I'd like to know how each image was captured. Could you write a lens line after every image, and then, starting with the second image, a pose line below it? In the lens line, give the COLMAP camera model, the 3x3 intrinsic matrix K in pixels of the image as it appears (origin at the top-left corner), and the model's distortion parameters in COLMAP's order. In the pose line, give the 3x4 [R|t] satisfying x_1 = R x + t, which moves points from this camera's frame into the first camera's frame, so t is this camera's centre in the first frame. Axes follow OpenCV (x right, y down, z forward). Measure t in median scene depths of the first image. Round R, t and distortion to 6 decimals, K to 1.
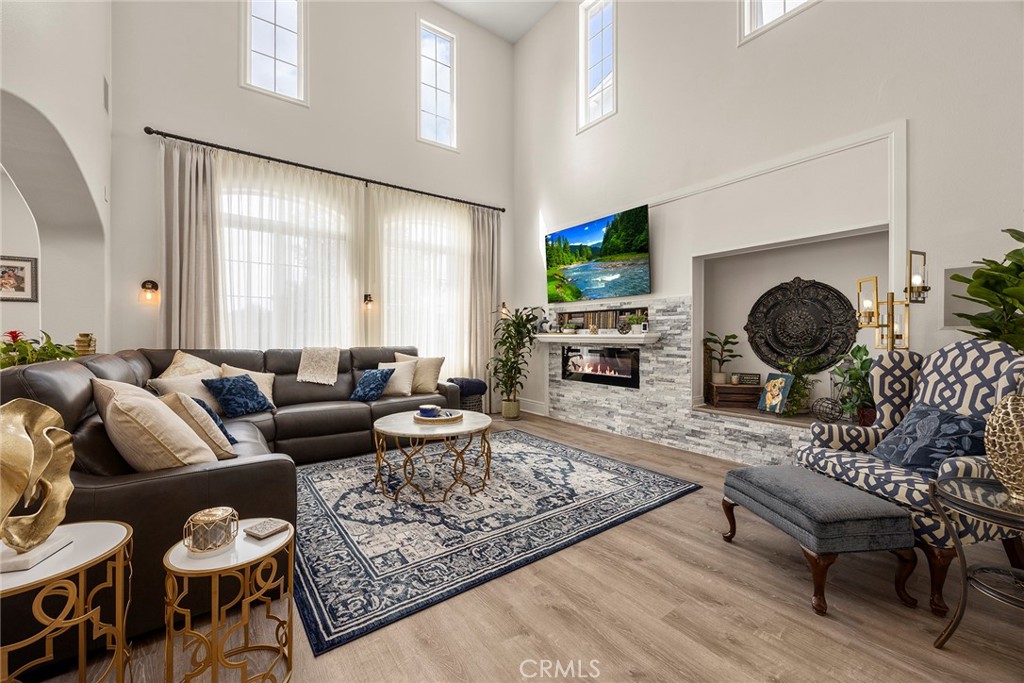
lens RADIAL K [[401.1, 0, 509.1], [0, 401.1, 335.9], [0, 0, 1]] dist [-0.000565, -0.000033]
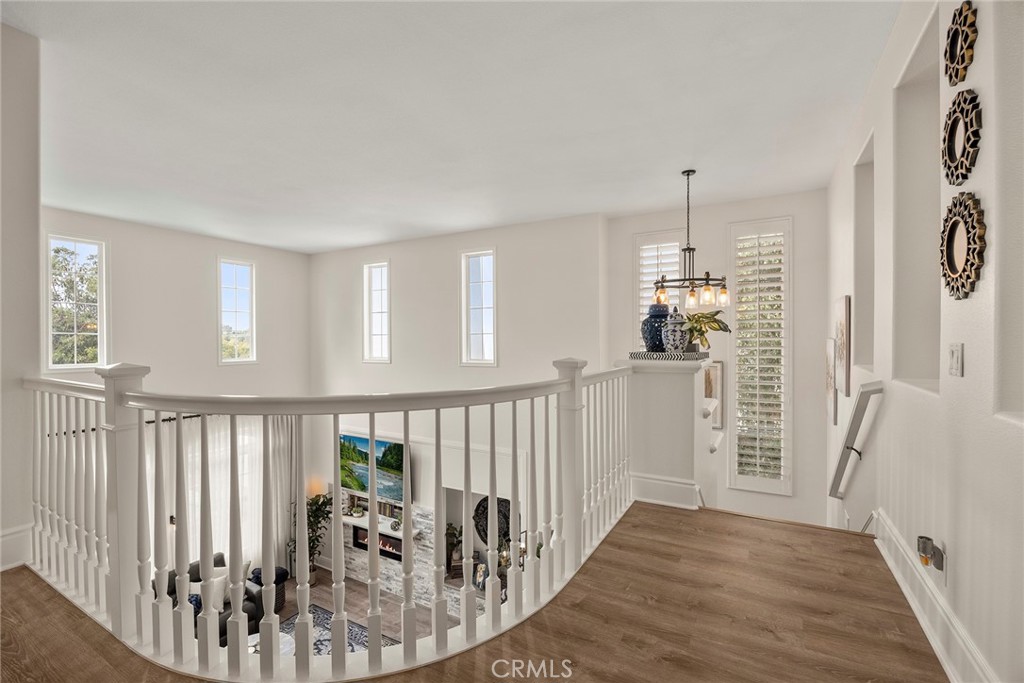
lens RADIAL K [[449.7, 0, 512.0], [0, 449.7, 341.5], [0, 0, 1]] dist [-0.023340, 0.000011]
pose [[0.910823, -0.005148, 0.412764, 0.012263], [0.000508, 0.999935, 0.011350, -0.738618], [-0.412796, -0.010128, 0.910767, -0.651603]]
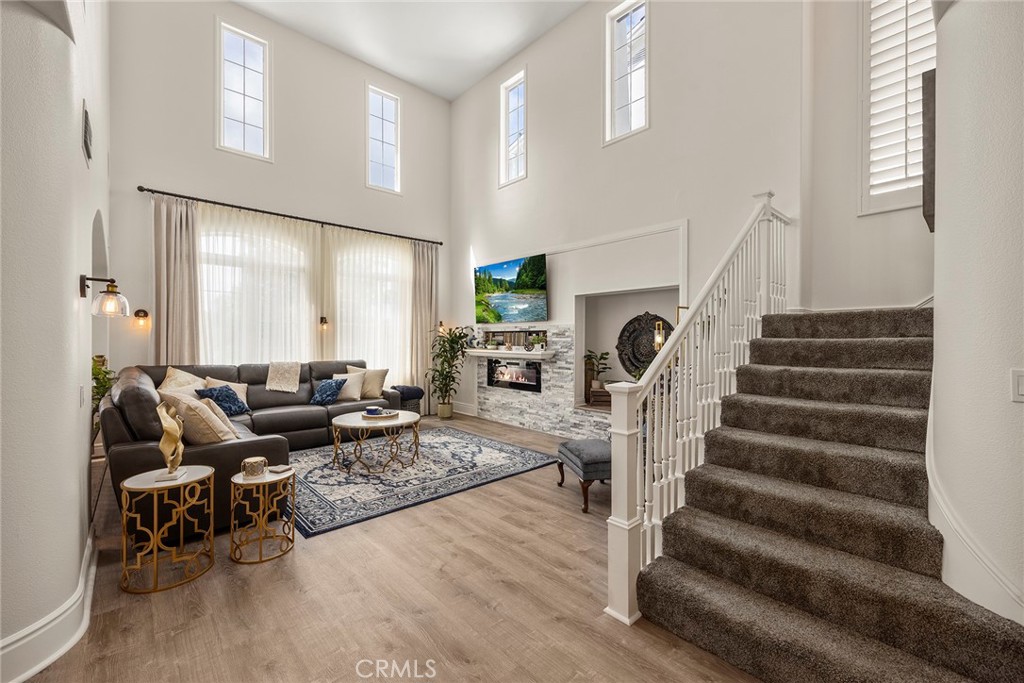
lens RADIAL K [[416.1, 0, 512.0], [0, 416.1, 341.5], [0, 0, 1]] dist [0.000963, 0.000195]
pose [[0.994307, 0.002960, 0.106511, 0.092592], [-0.003666, 0.999973, 0.006431, -0.047406], [-0.106489, -0.006785, 0.994291, -0.360828]]
